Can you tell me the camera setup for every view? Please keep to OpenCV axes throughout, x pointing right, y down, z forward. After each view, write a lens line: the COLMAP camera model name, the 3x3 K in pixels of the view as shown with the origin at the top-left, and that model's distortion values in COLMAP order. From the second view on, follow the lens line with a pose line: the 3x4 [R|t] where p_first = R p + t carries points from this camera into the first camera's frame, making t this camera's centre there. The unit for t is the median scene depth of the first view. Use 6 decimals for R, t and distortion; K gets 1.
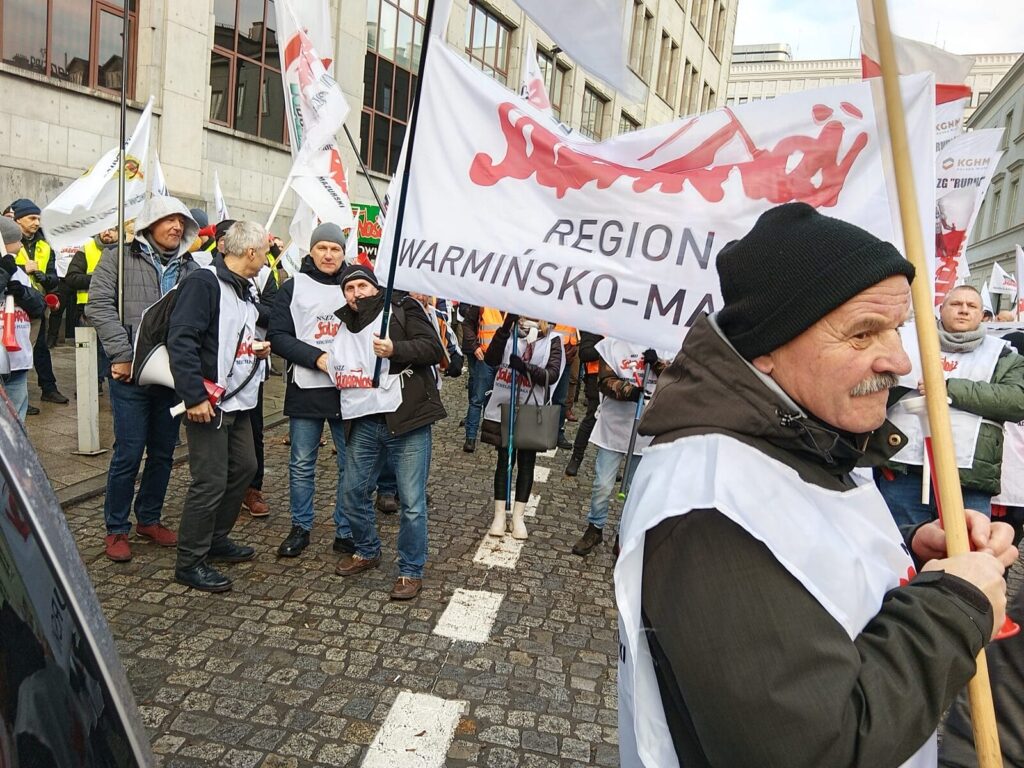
lens RADIAL K [[845.4, 0, 516.8], [0, 845.4, 383.2], [0, 0, 1]] dist [0.029787, -0.037440]
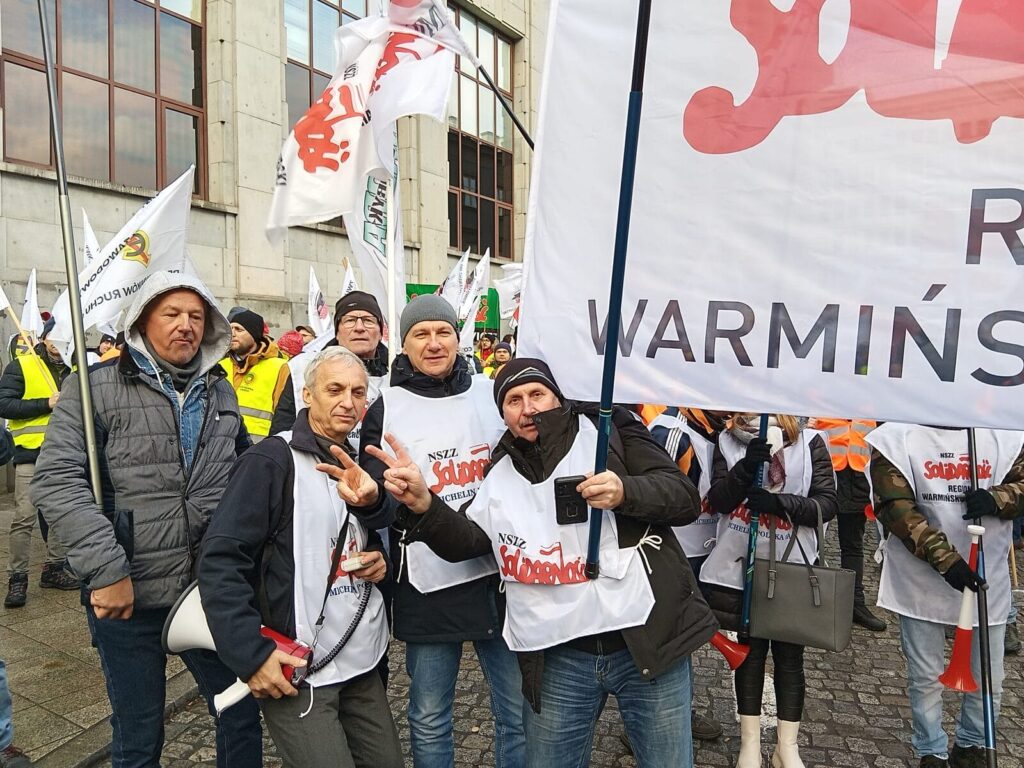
lens RADIAL K [[845.4, 0, 517.8], [0, 845.4, 384.3], [0, 0, 1]] dist [0.029787, -0.037440]
pose [[0.989508, -0.096211, -0.107780, -0.126912], [0.086380, 0.991964, -0.092446, -0.075795], [0.115808, 0.082166, 0.989867, 0.479959]]
